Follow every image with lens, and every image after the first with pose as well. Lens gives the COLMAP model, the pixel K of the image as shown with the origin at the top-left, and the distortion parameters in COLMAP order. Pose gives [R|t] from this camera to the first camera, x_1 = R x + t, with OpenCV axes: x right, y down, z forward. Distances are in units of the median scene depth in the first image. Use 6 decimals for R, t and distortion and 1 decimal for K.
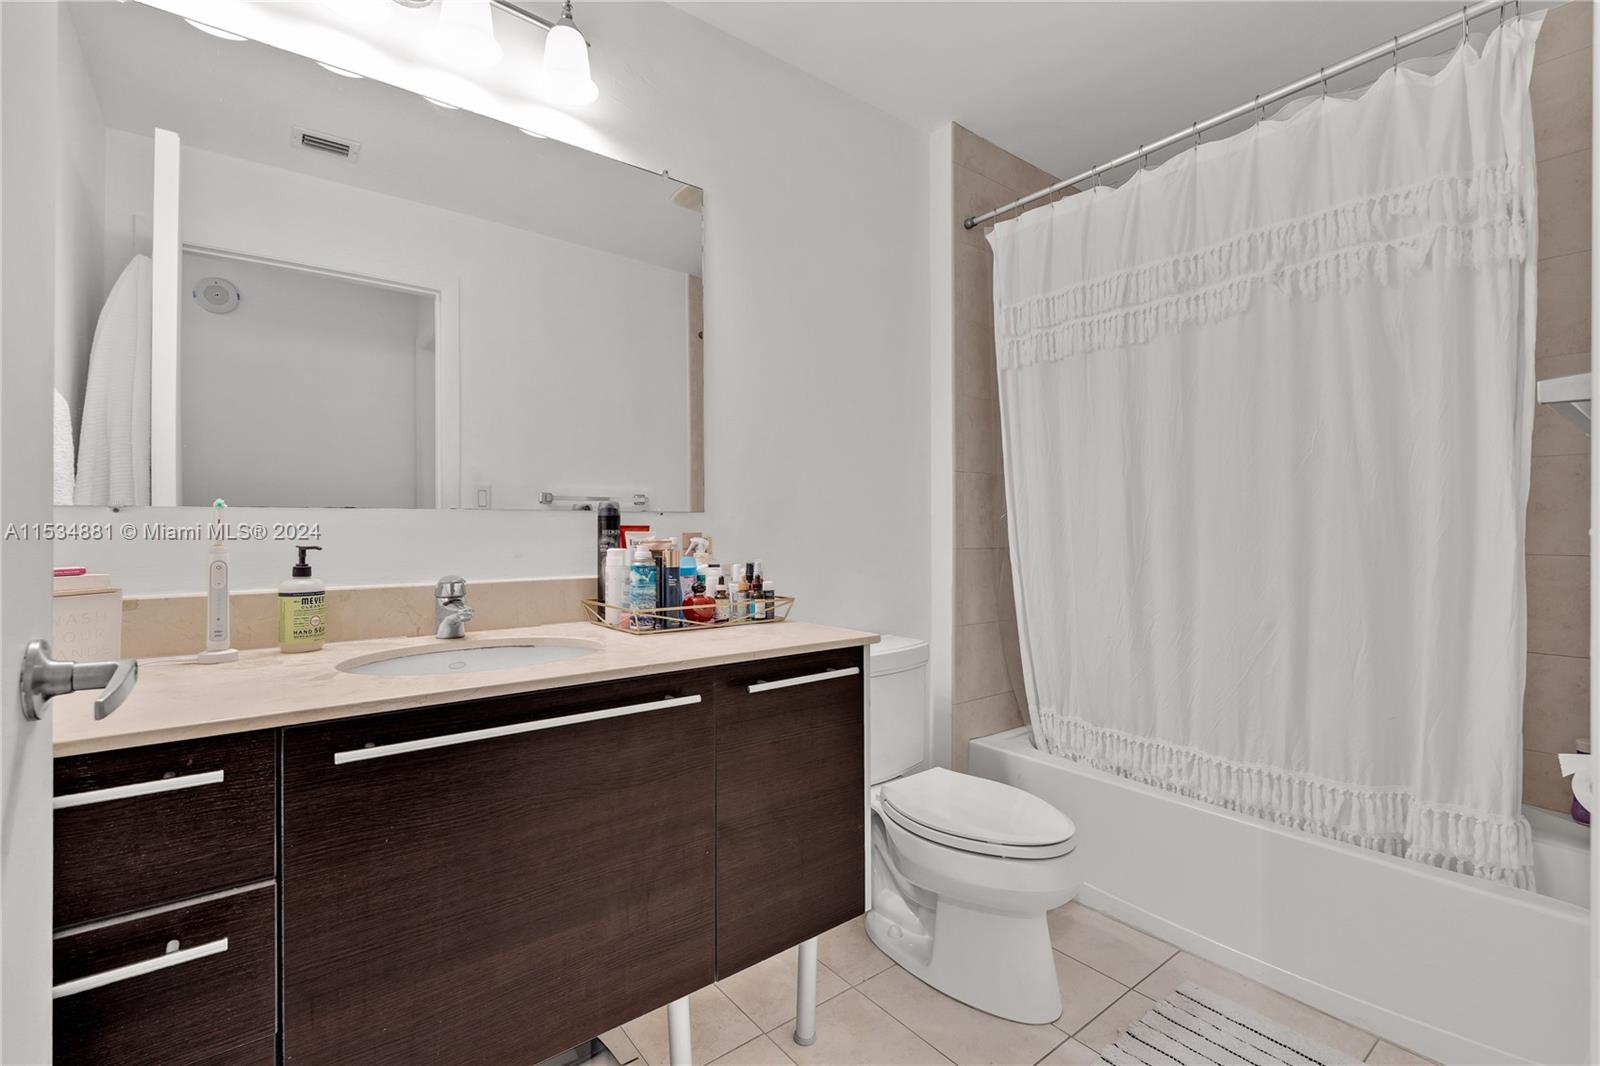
lens RADIAL K [[708.4, 0, 798.2], [0, 708.4, 538.8], [0, 0, 1]] dist [-0.002470, 0.000138]
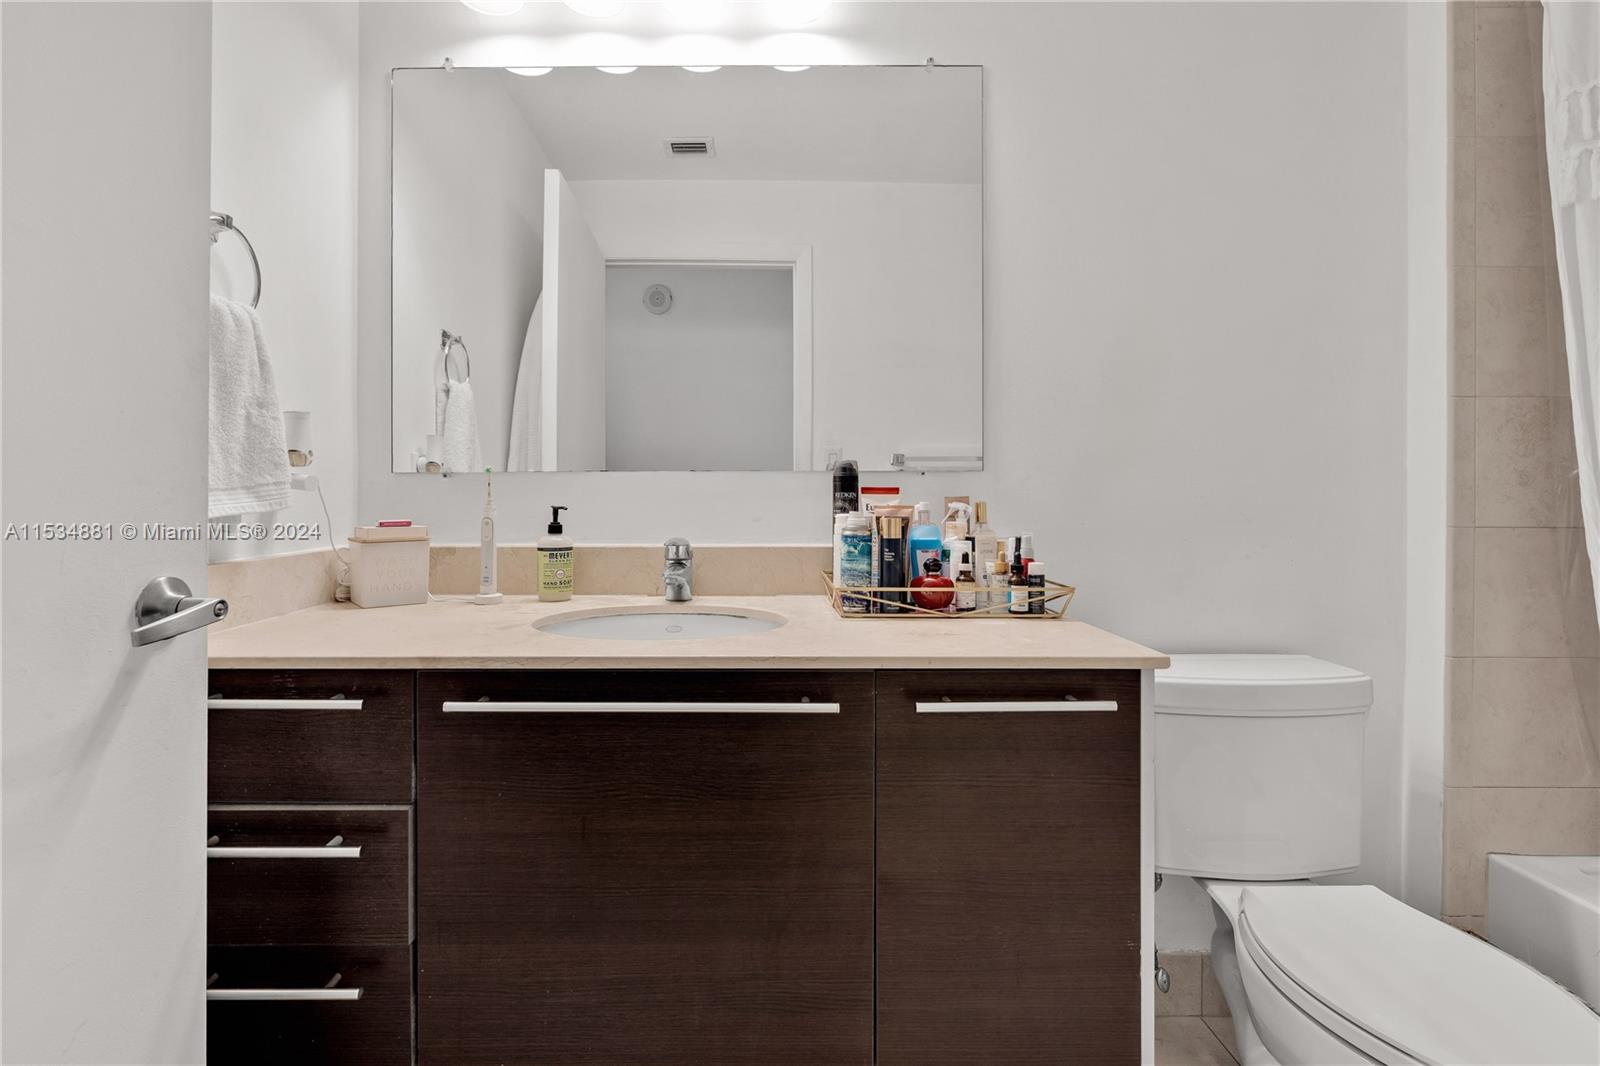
lens RADIAL K [[738.5, 0, 806.2], [0, 738.5, 499.9], [0, 0, 1]] dist [-0.002018, 0.000133]
pose [[0.789151, 0.007757, -0.614151, 0.268325], [-0.010767, 0.999941, -0.001205, -0.001820], [0.614105, 0.007563, 0.789188, 0.271946]]
